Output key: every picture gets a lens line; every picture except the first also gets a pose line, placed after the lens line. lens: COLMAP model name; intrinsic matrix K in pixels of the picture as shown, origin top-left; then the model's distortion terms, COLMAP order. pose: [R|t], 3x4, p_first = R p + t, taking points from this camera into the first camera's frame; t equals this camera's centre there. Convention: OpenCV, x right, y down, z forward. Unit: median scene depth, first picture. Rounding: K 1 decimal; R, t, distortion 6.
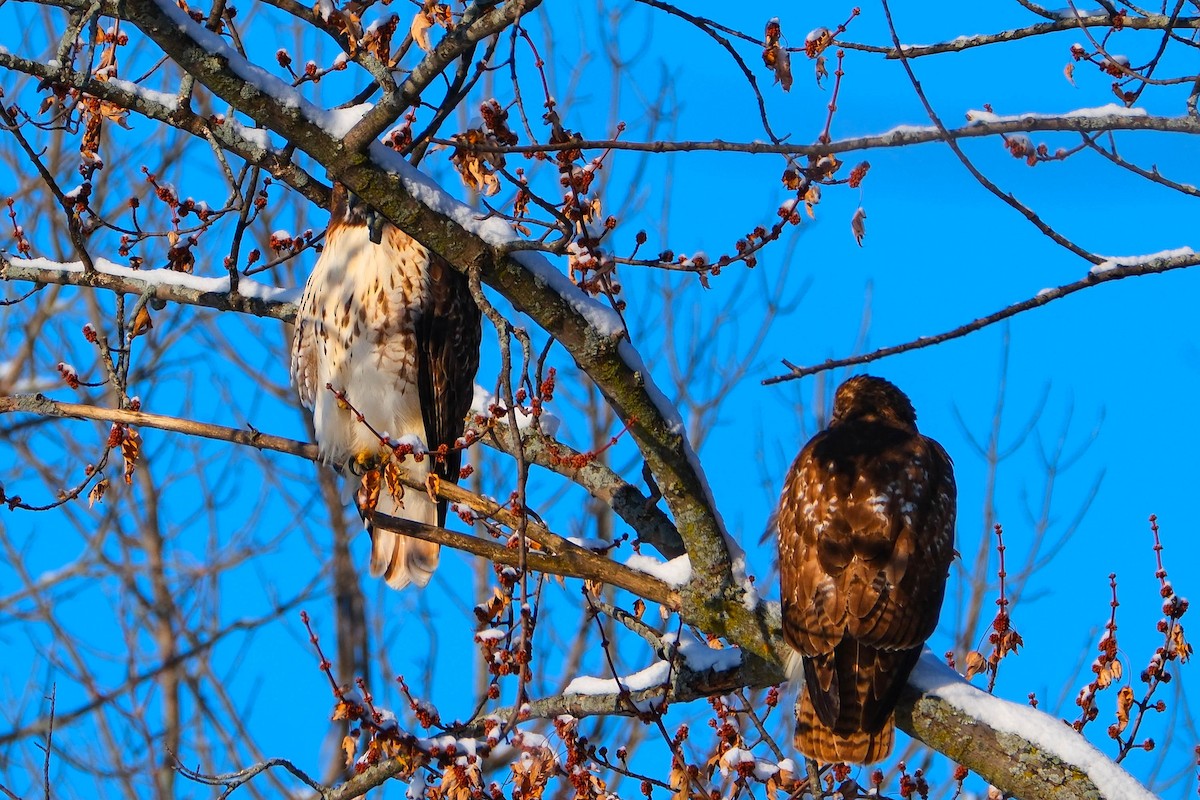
lens RADIAL K [[486.3, 0, 600.0], [0, 486.3, 400.0], [0, 0, 1]] dist [0.002808, 0.000564]
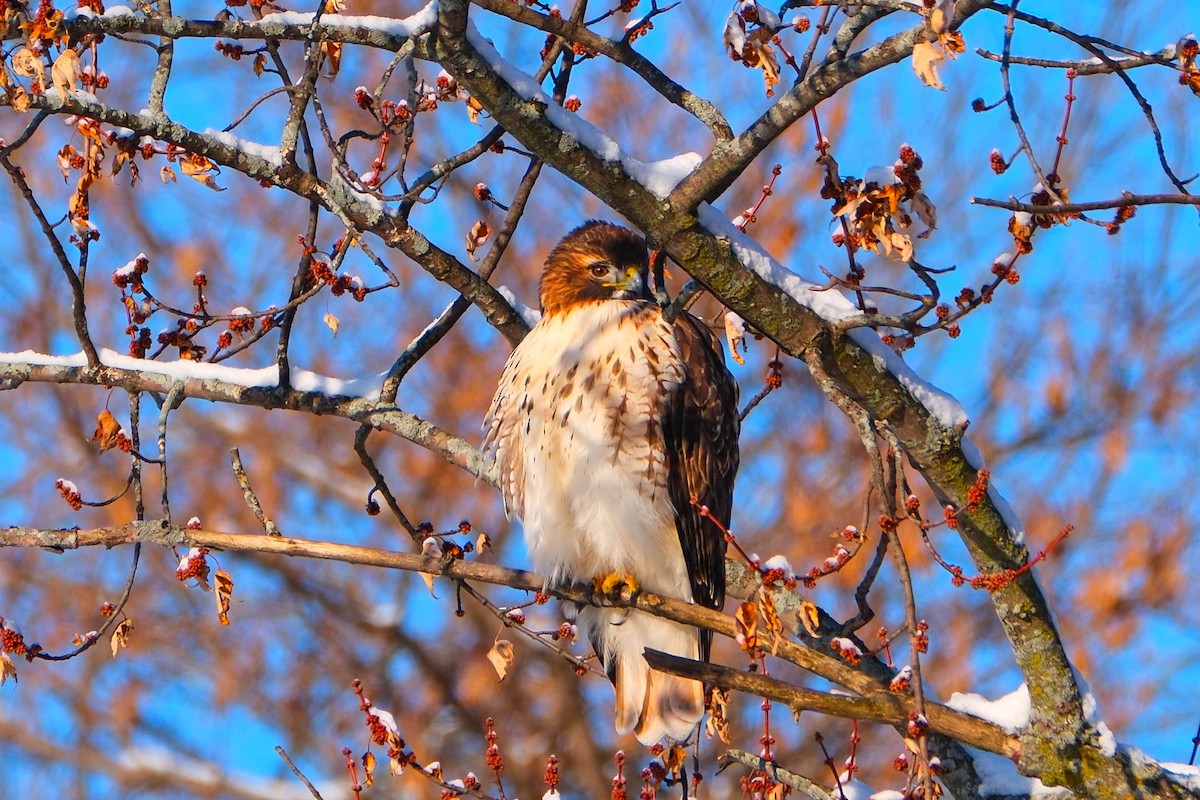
lens RADIAL K [[593.4, 0, 600.0], [0, 593.4, 500.4], [0, 0, 1]] dist [0.004831, 0.000070]
pose [[0.999443, -0.032271, 0.008480, -0.544603], [0.032292, 0.999476, -0.002375, -0.023845], [-0.008399, 0.002647, 0.999961, 0.004355]]
